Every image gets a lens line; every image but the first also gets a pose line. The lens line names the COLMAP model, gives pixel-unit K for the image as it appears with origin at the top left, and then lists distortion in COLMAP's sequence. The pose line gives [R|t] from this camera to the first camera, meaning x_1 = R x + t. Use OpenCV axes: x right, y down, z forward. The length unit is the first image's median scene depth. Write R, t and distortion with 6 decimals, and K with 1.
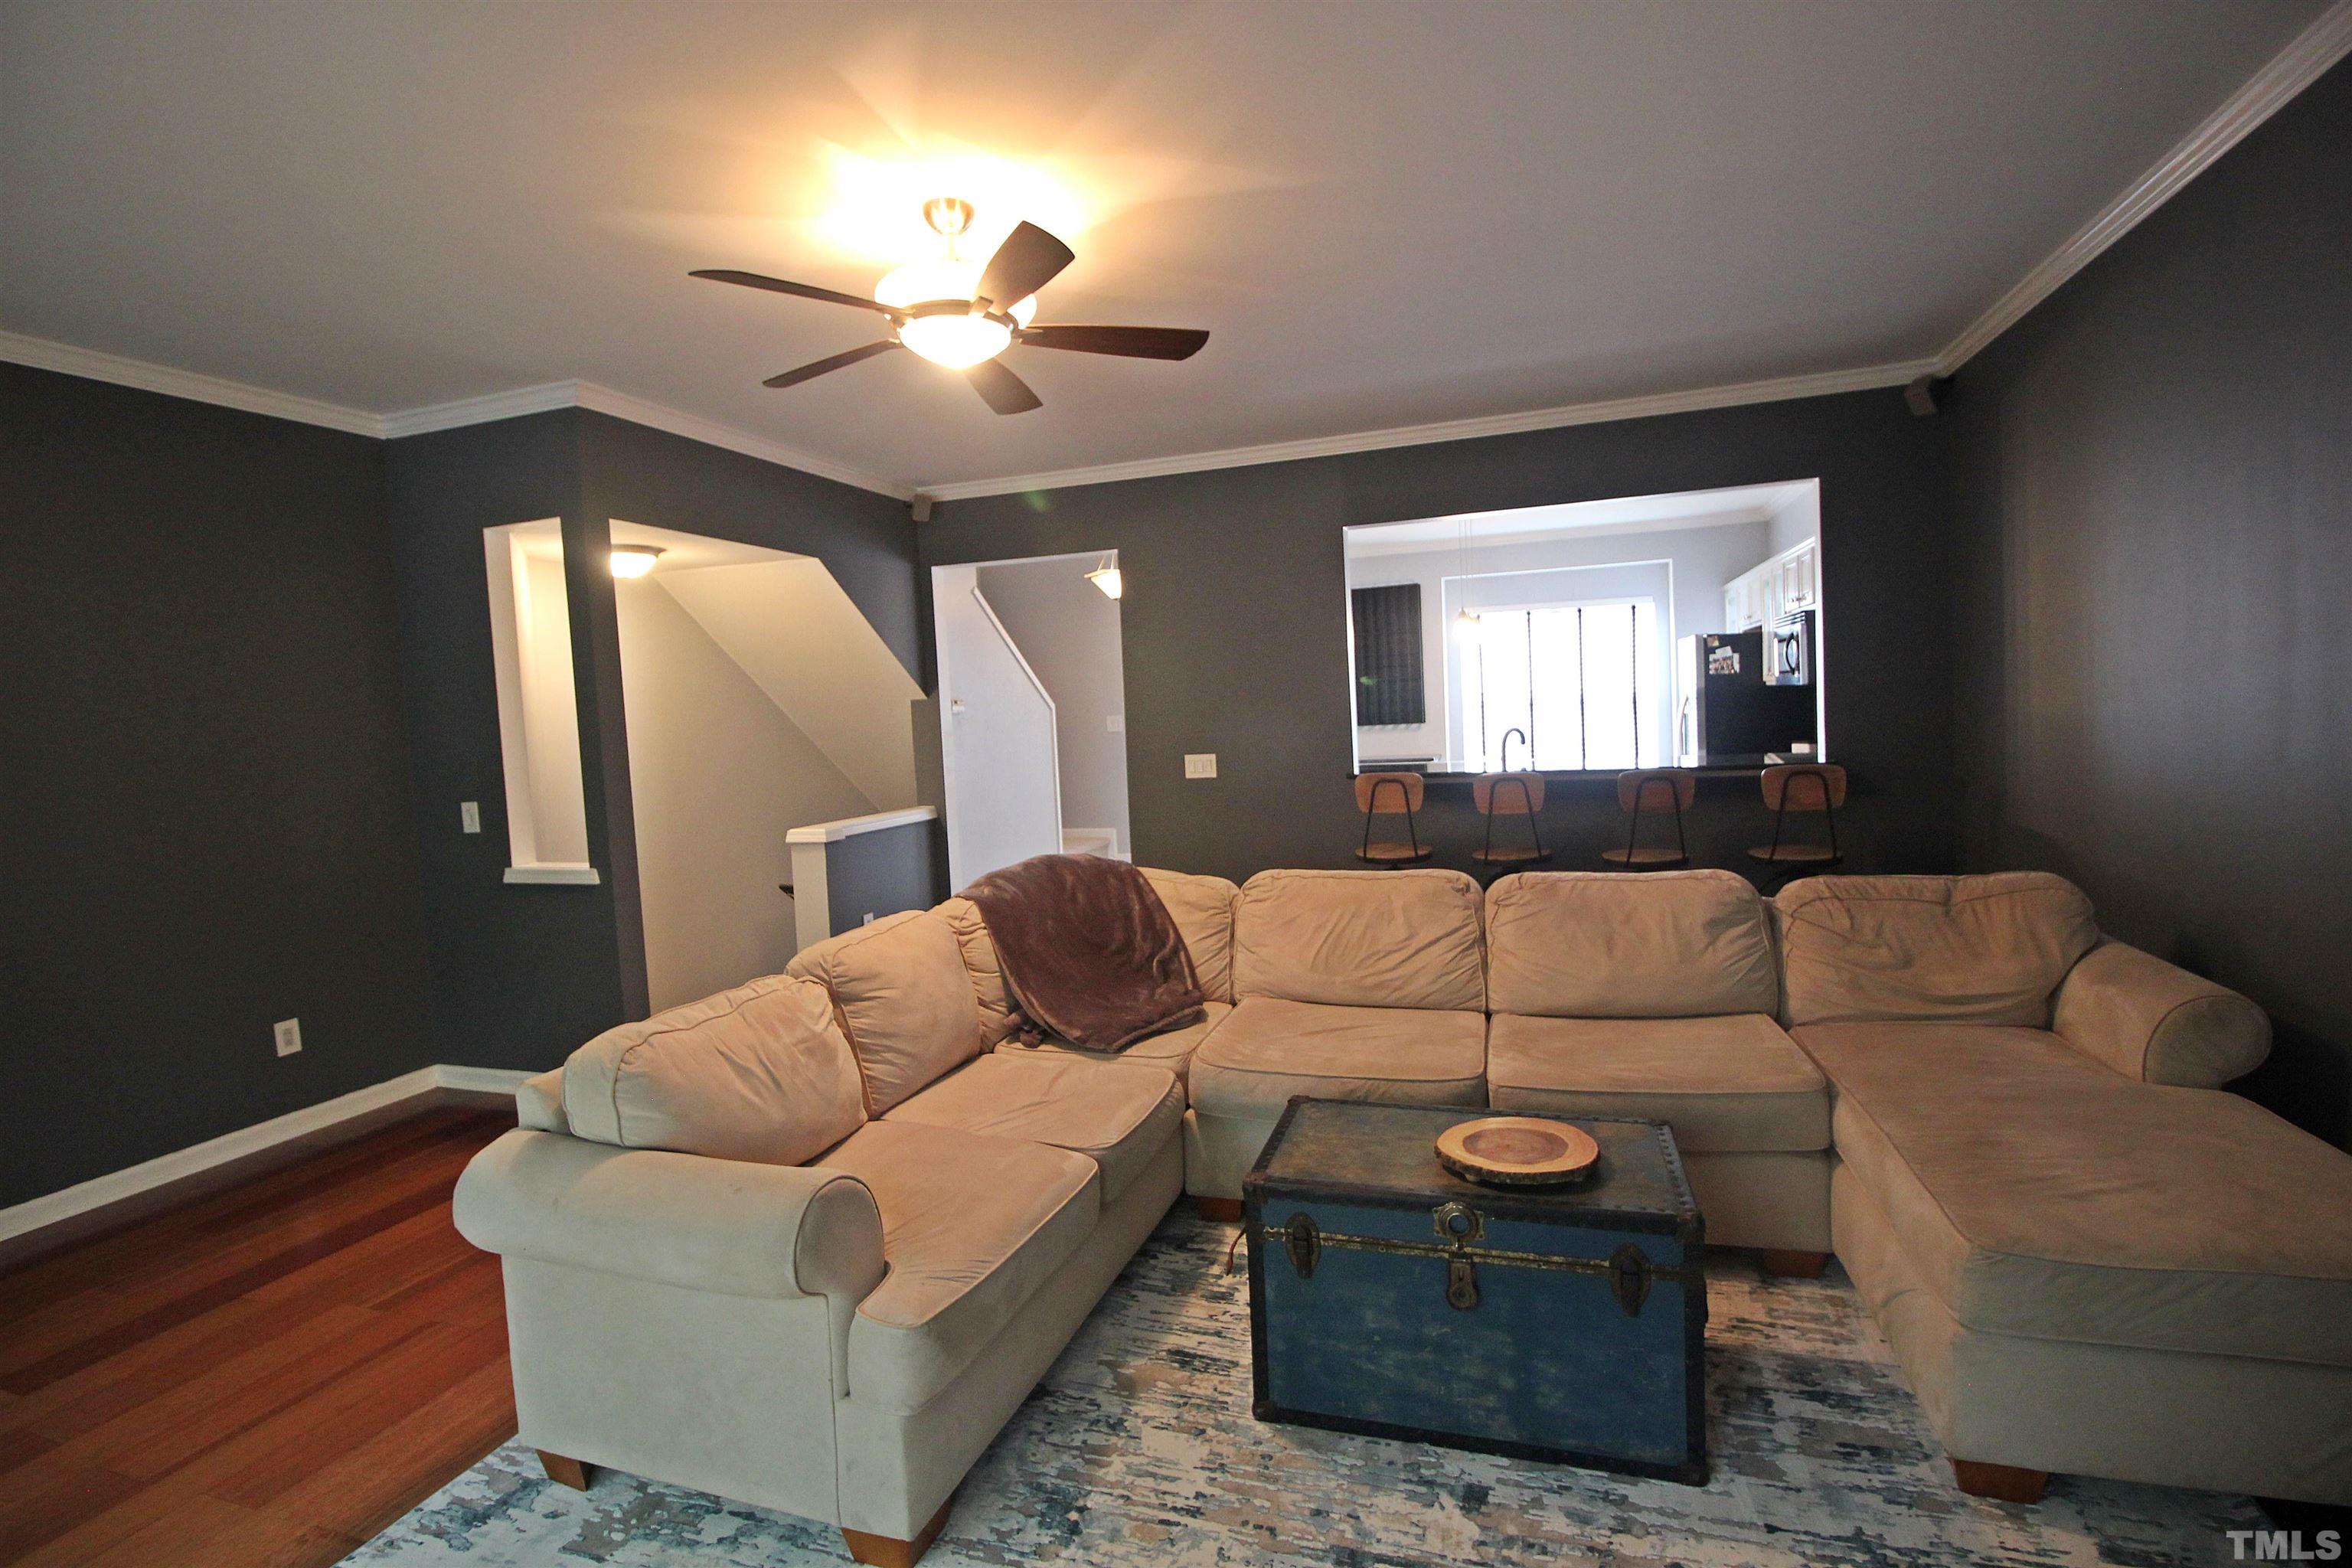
lens RADIAL K [[1099.9, 0, 1228.9], [0, 1099.9, 750.8], [0, 0, 1]] dist [-0.000870, -0.000240]
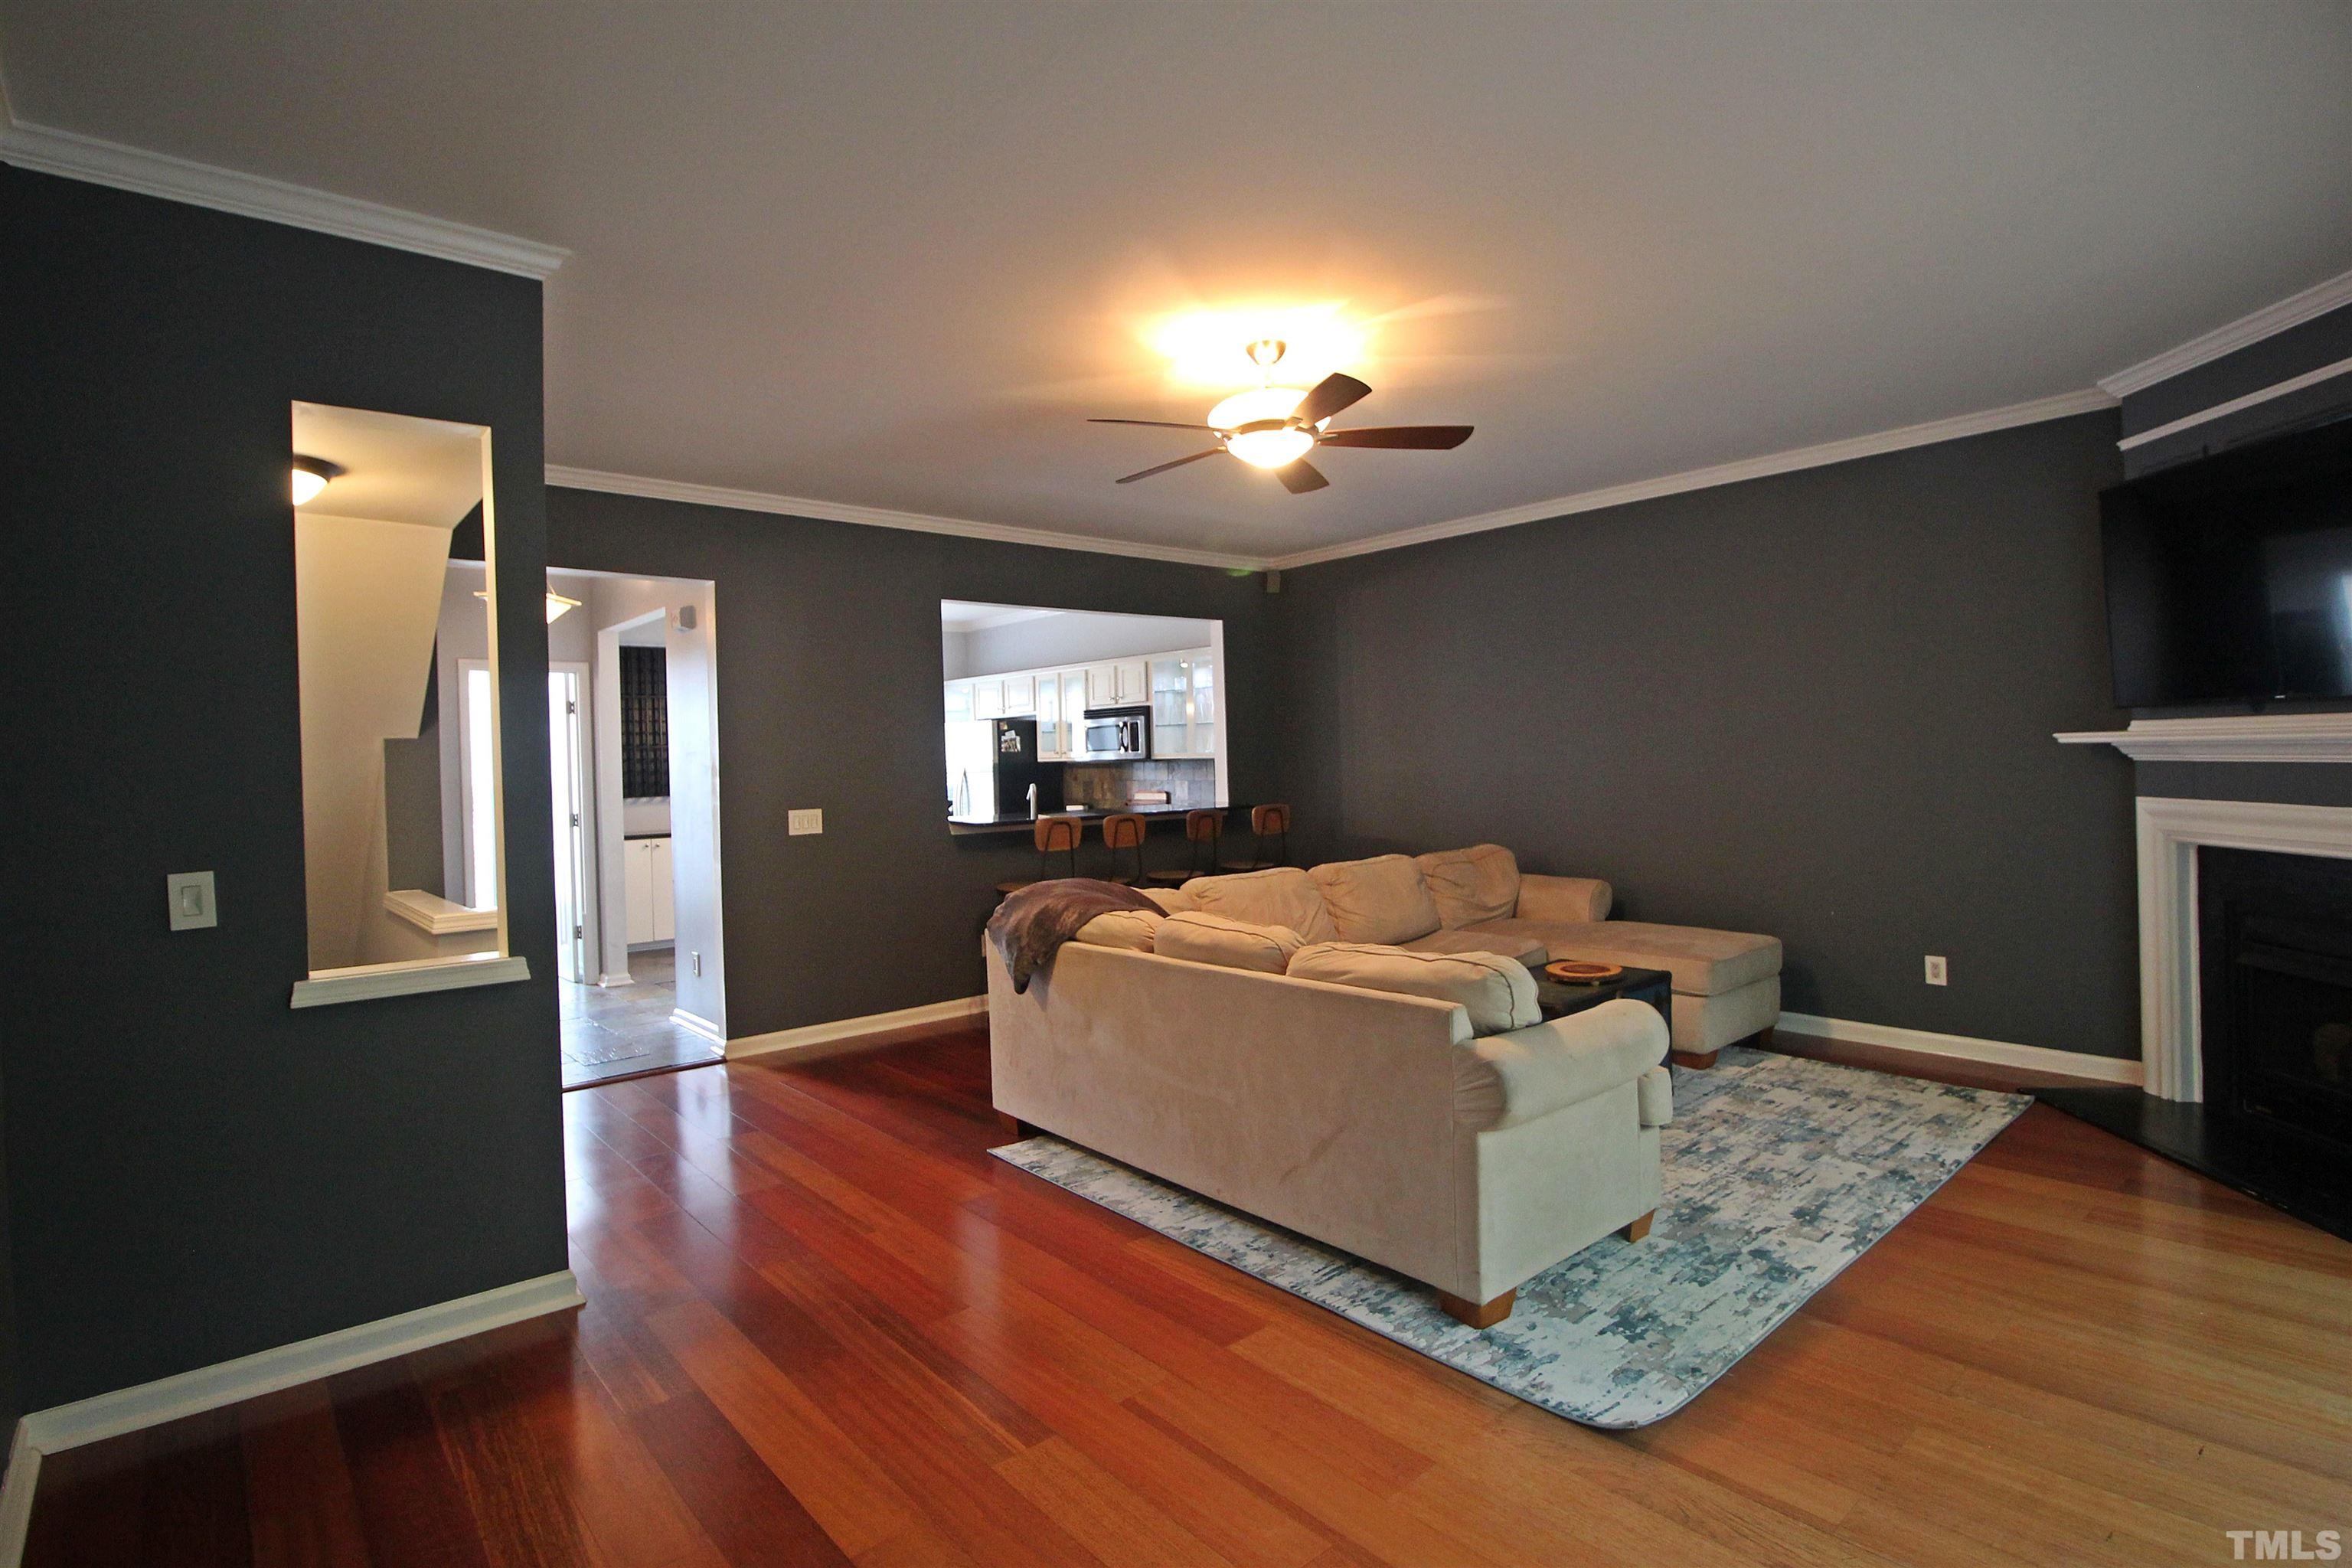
lens RADIAL K [[1099.9, 0, 1228.9], [0, 1099.9, 750.8], [0, 0, 1]] dist [-0.000870, -0.000240]
pose [[0.502202, 0.040271, 0.863812, -0.810055], [0.039138, 0.996833, -0.069227, 0.040186], [-0.863864, 0.068574, 0.499036, 0.256886]]
